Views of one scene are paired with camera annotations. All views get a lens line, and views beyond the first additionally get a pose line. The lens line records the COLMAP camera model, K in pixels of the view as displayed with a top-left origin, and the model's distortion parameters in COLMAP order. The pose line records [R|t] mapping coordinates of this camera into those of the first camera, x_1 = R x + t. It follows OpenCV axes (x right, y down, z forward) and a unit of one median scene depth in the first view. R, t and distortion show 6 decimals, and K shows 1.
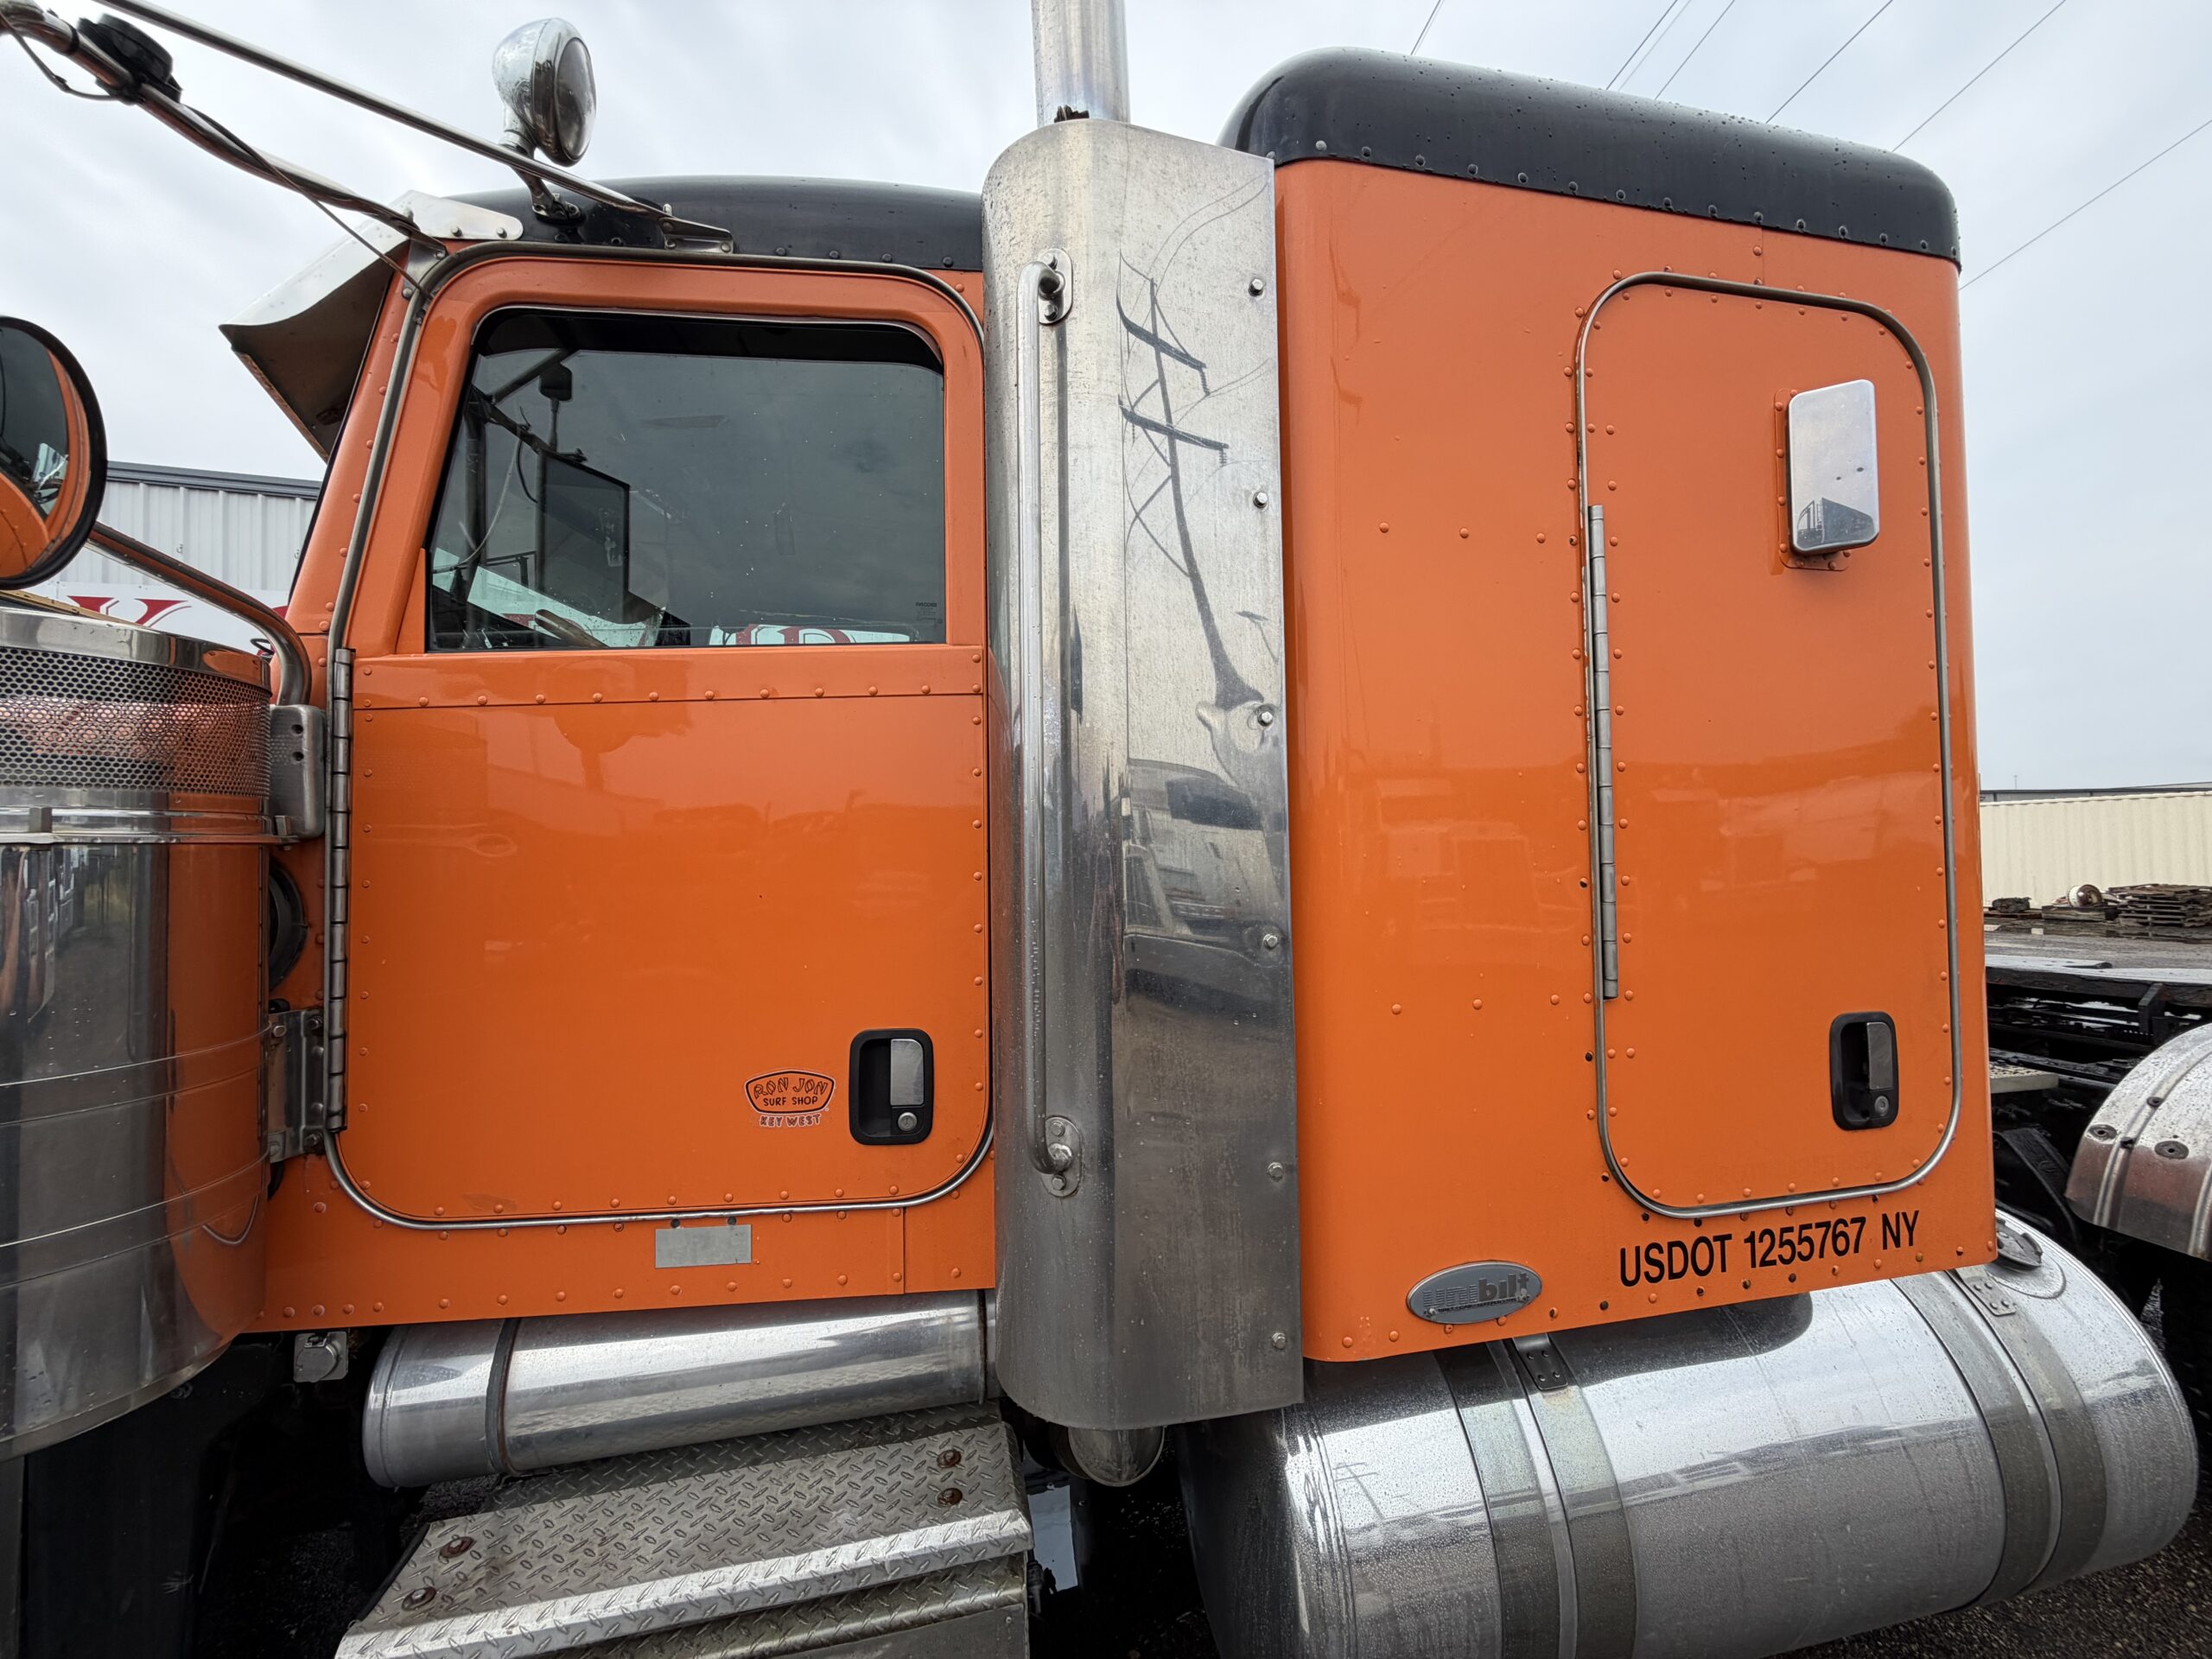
lens RADIAL K [[878.0, 0, 1099.0], [0, 878.0, 829.9], [0, 0, 1]] dist [-0.000314, -0.000308]
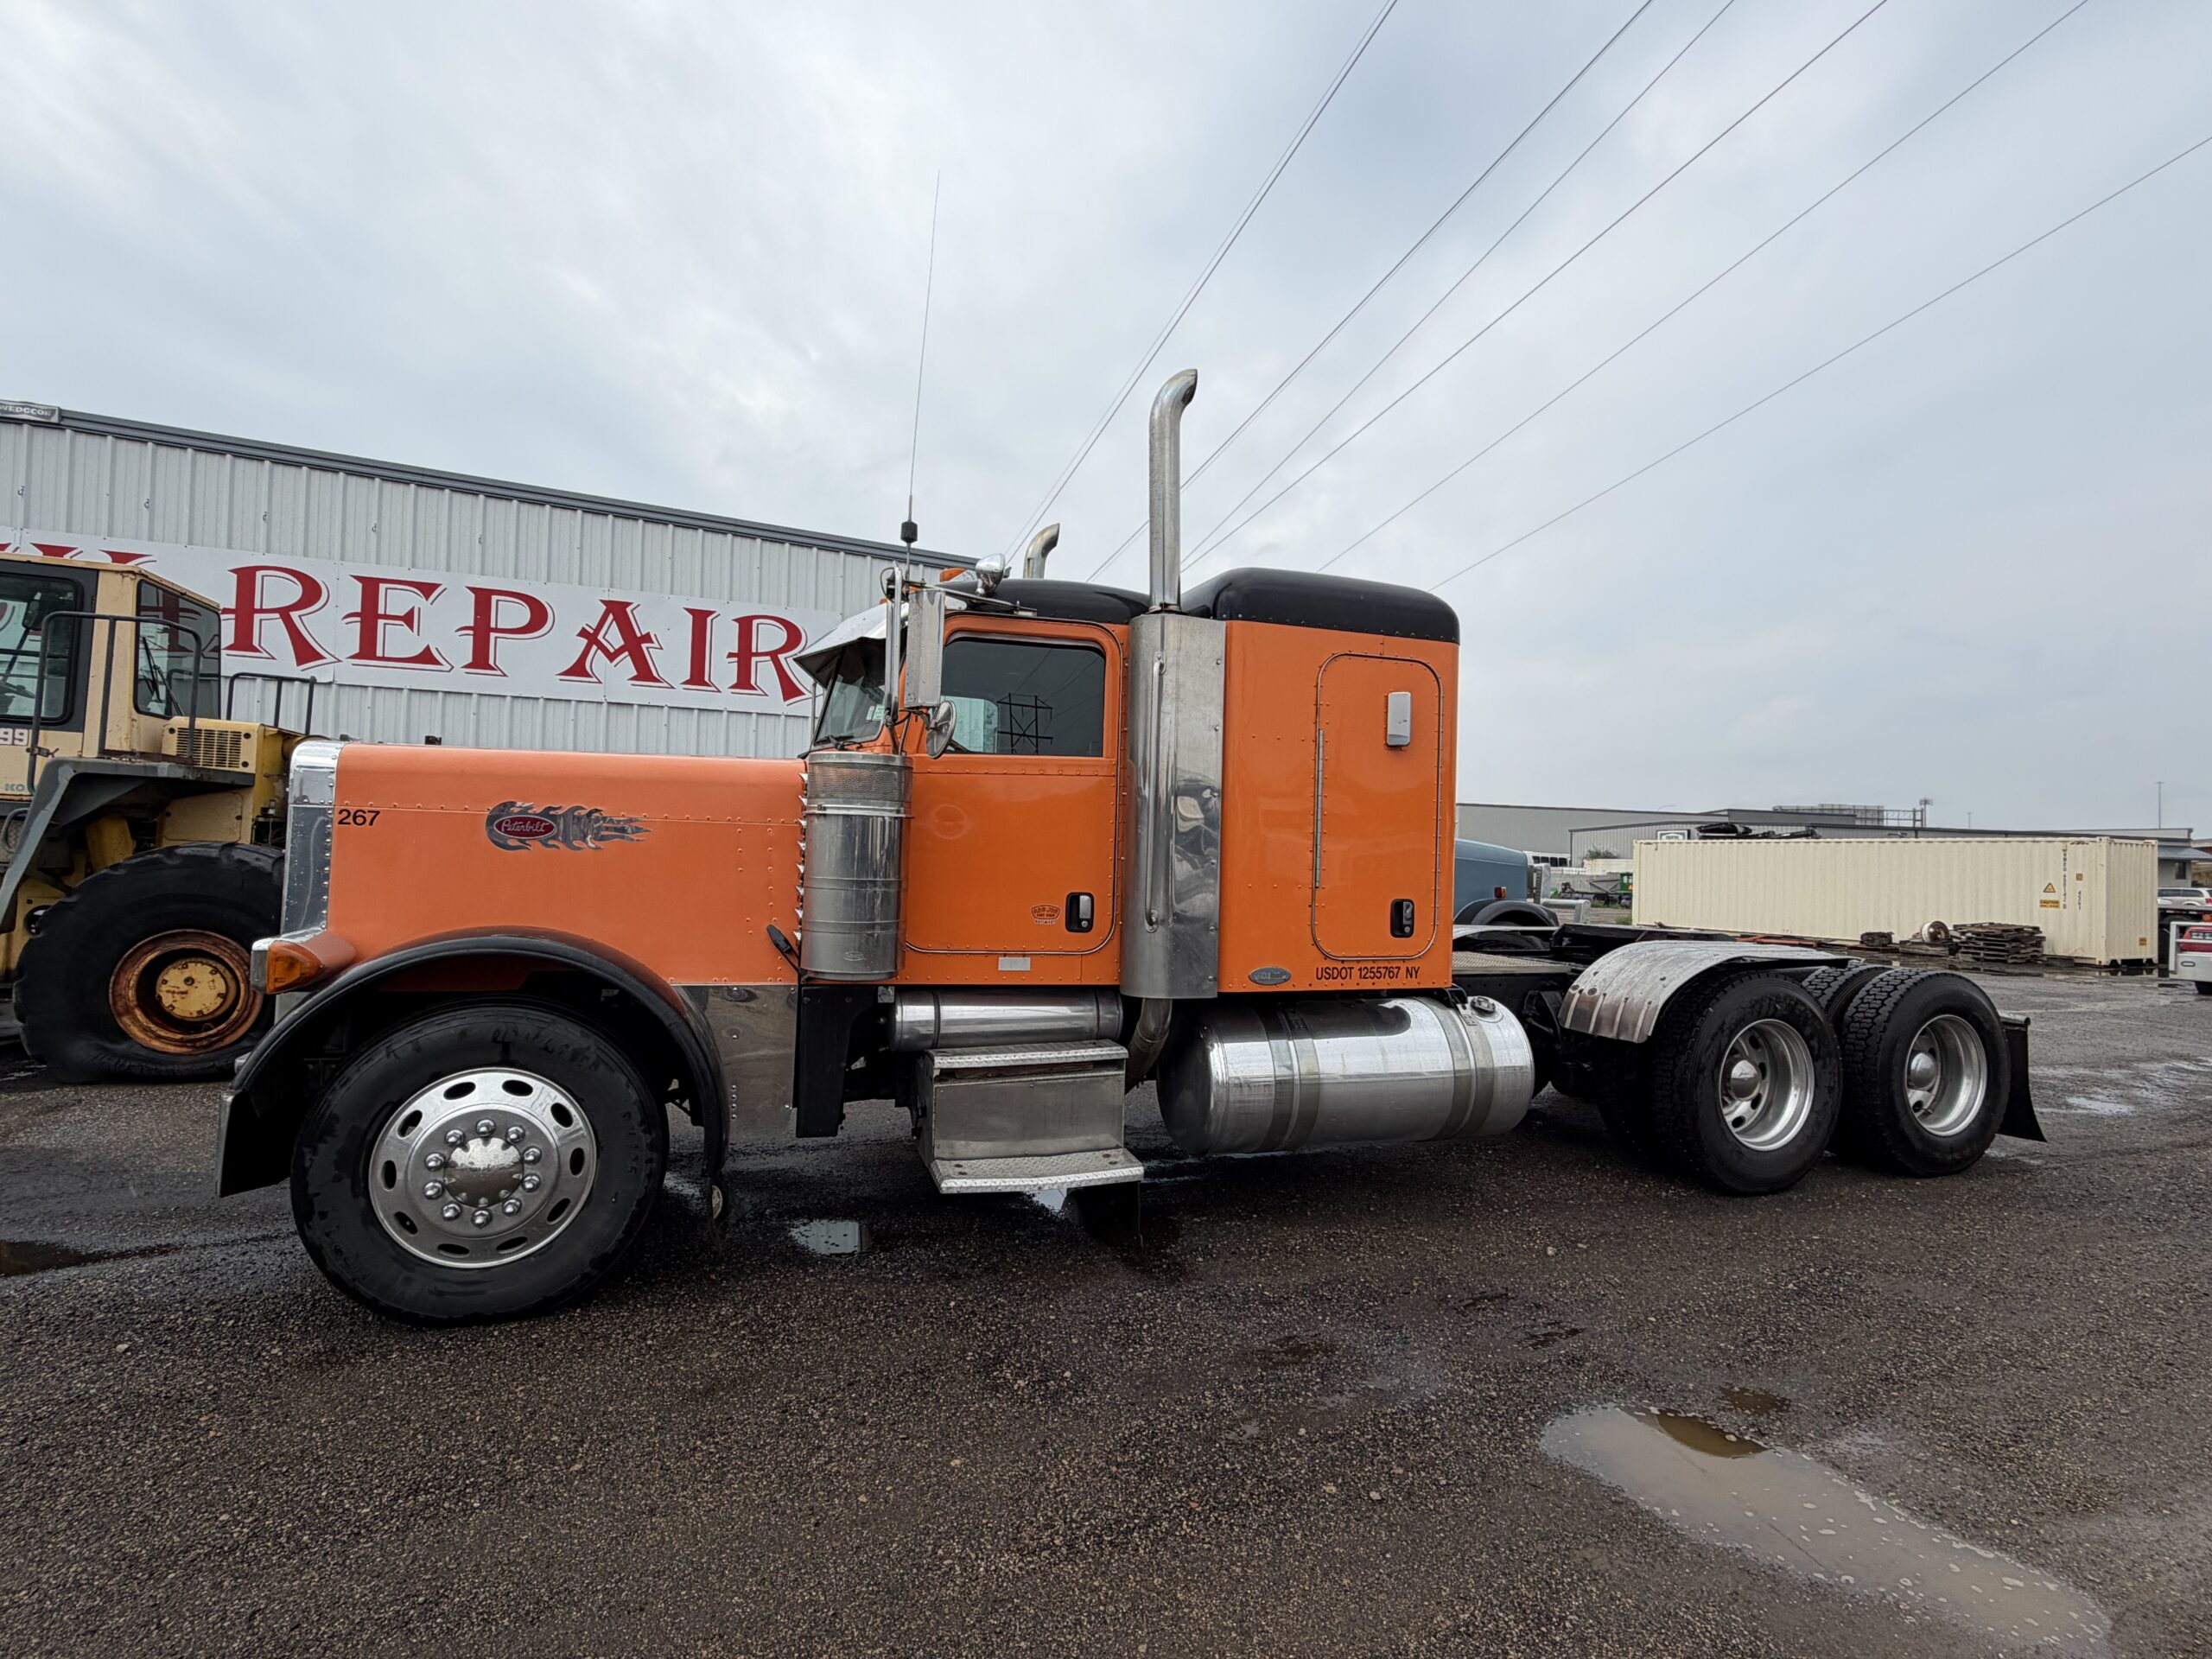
lens RADIAL K [[1079.3, 0, 1107.7], [0, 1079.3, 836.9], [0, 0, 1]] dist [0.002058, -0.001575]
pose [[0.989449, 0.046821, 0.137107, -0.604290], [-0.048142, 0.998820, 0.006332, 0.019710], [-0.136649, -0.012866, 0.990536, -2.356529]]
